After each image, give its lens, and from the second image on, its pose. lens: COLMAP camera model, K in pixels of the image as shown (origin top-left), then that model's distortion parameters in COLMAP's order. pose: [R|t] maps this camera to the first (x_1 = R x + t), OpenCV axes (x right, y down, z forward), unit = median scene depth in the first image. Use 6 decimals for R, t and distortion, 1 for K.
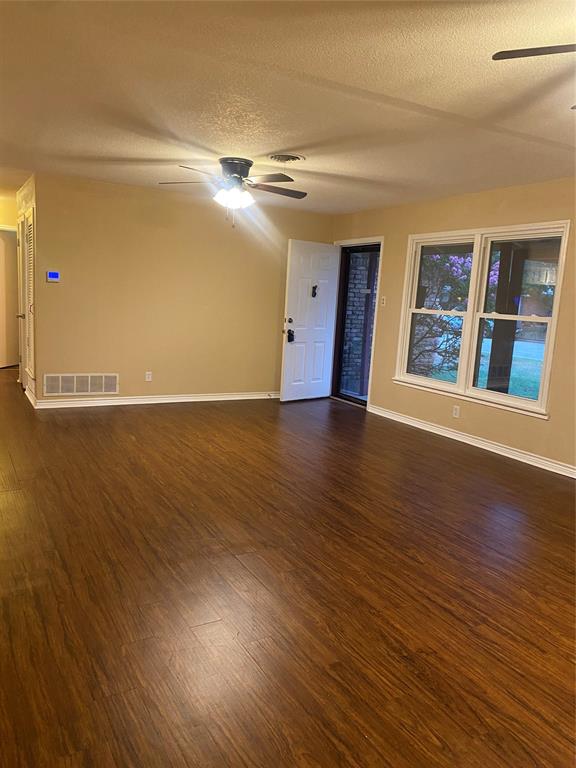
lens RADIAL K [[590.0, 0, 280.4], [0, 590.0, 386.5], [0, 0, 1]] dist [0.122630, -0.167913]
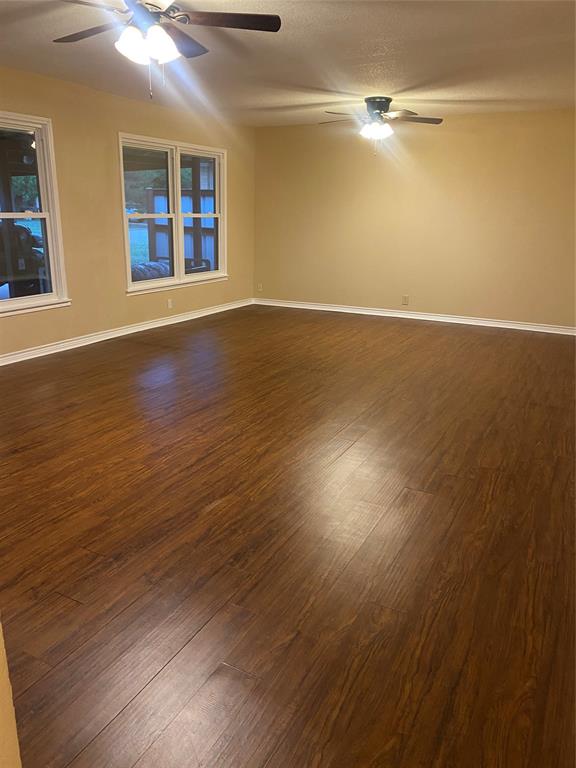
lens RADIAL K [[590.0, 0, 280.4], [0, 590.0, 386.5], [0, 0, 1]] dist [0.122630, -0.167913]
pose [[-0.547375, -0.301520, 0.780683, -0.748377], [0.084094, 0.908303, 0.409773, -0.250762], [-0.832651, 0.289950, -0.471827, 1.320711]]
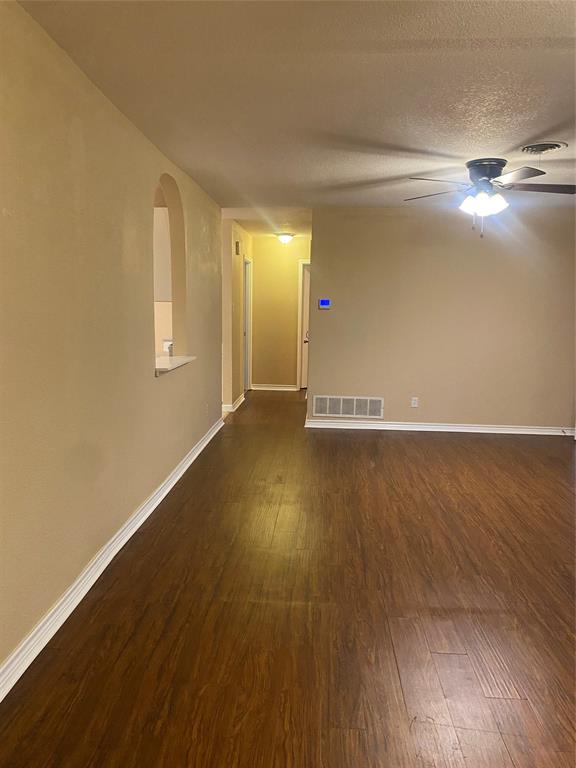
lens RADIAL K [[590.0, 0, 280.4], [0, 590.0, 386.5], [0, 0, 1]] dist [0.122630, -0.167913]
pose [[0.841205, 0.033271, -0.539691, 0.160506], [-0.054097, 0.998276, -0.022779, -0.012419], [0.538003, 0.048357, 0.841555, 0.112018]]
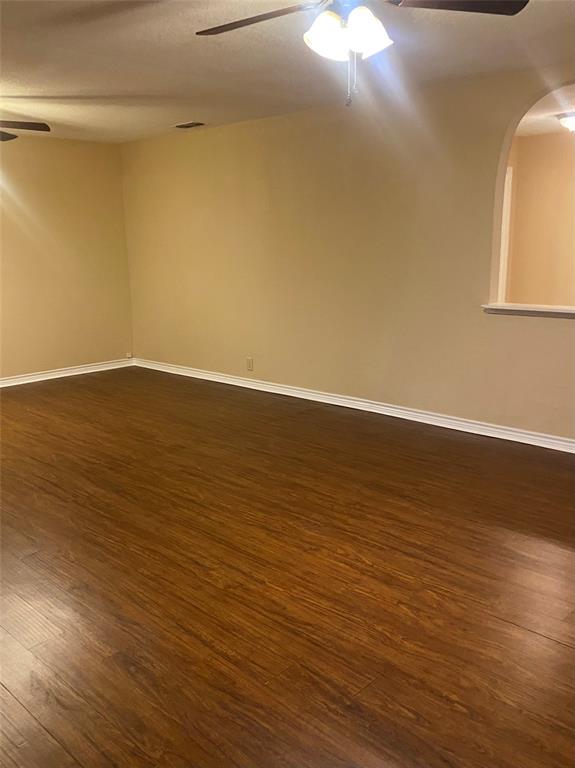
lens RADIAL K [[664.0, 0, 306.6], [0, 664.0, 382.4], [0, 0, 1]] dist [0.052100, -0.001477]
pose [[-0.946050, 0.028281, -0.322785, 0.119825], [-0.086900, 0.937543, 0.336841, -0.252465], [0.312151, 0.346718, -0.884505, 1.567955]]
